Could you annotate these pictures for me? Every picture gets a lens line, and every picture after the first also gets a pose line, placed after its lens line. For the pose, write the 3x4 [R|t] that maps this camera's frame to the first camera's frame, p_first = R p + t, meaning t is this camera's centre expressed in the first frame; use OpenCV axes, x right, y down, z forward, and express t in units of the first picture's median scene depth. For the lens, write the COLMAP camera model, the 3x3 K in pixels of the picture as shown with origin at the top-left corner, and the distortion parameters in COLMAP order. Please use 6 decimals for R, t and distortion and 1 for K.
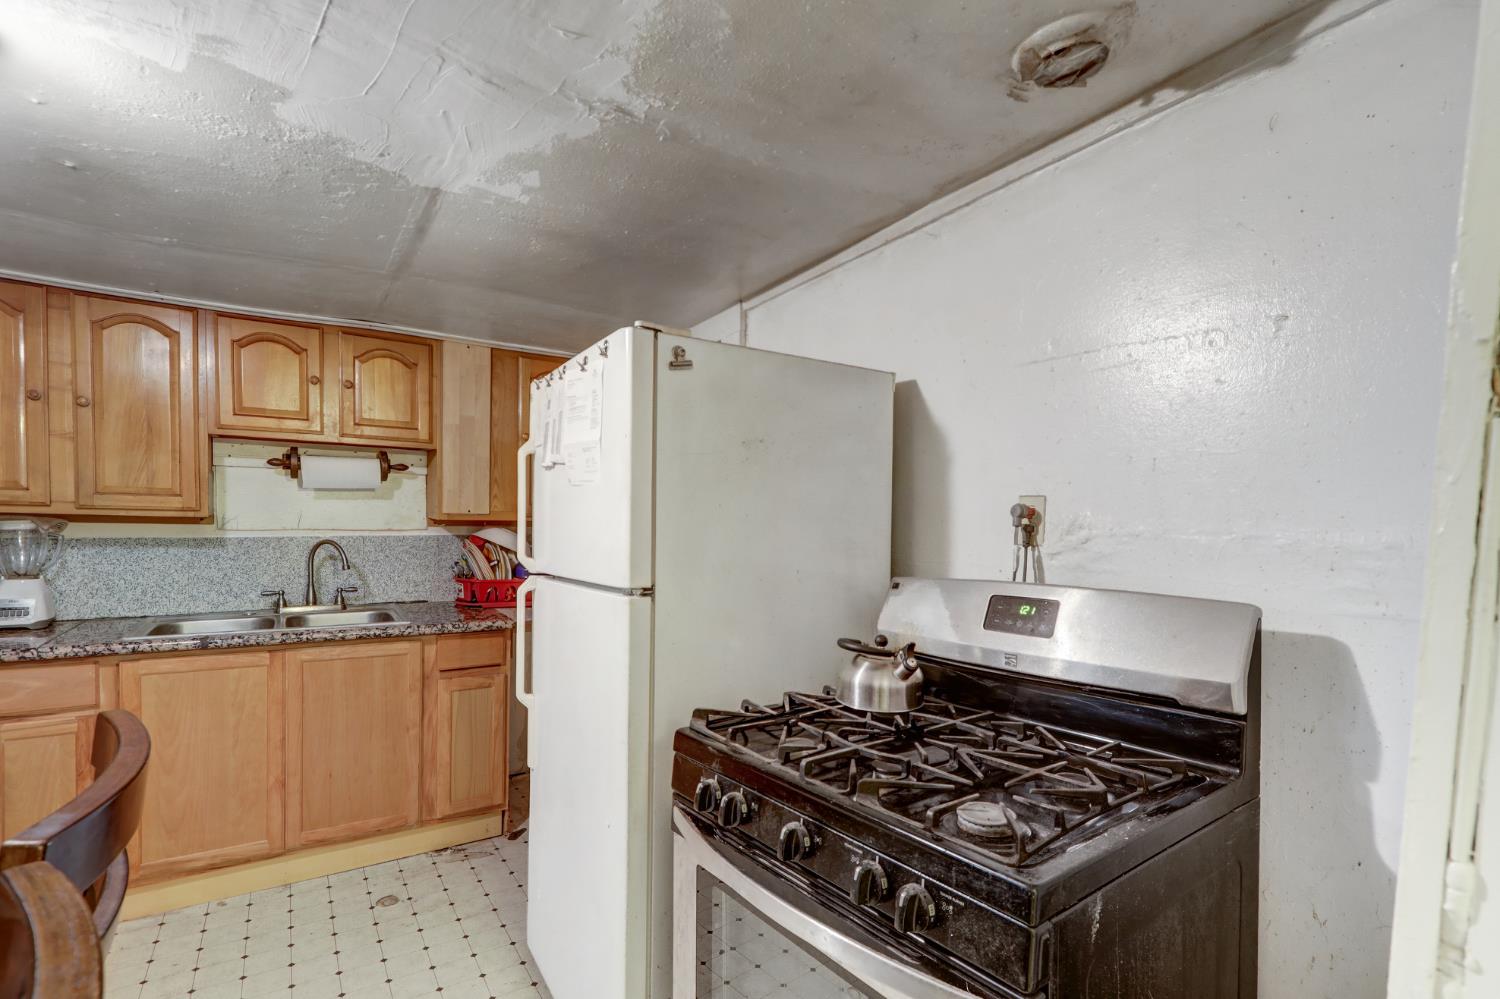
lens RADIAL K [[713.1, 0, 755.6], [0, 713.1, 545.9], [0, 0, 1]] dist [0.001720, -0.000884]
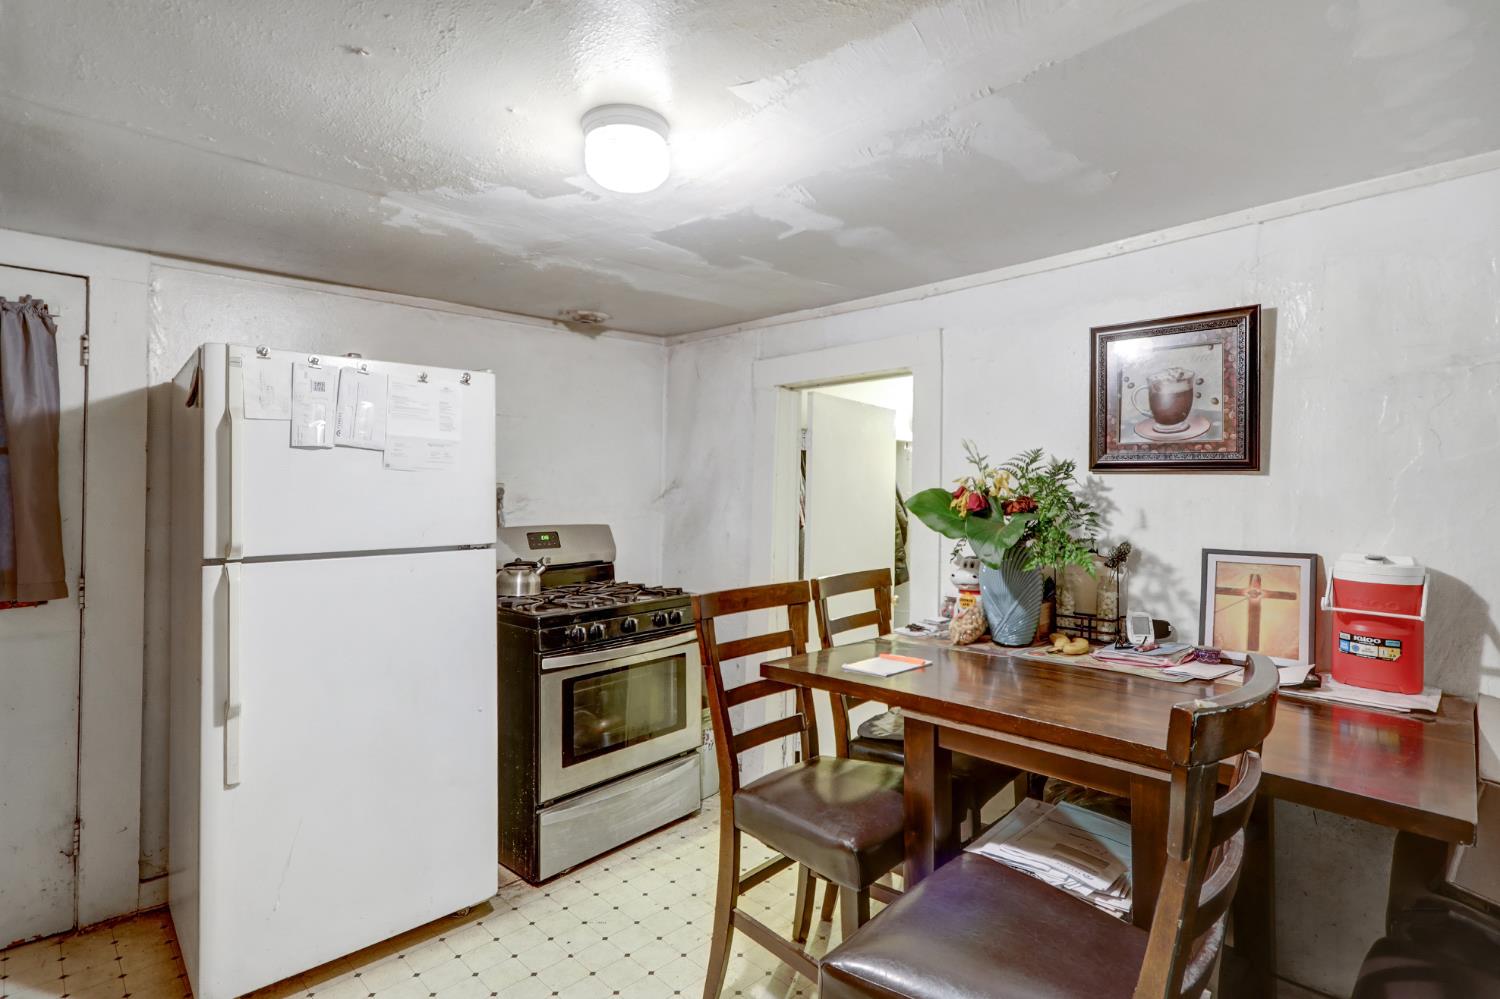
lens RADIAL K [[711.7, 0, 751.3], [0, 711.7, 478.6], [0, 0, 1]] dist [0.000433, -0.001040]
pose [[-0.192611, 0.008770, 0.981236, -0.981635], [0.030127, 0.999542, -0.003020, -0.029921], [-0.980813, 0.028980, -0.192786, 0.409507]]
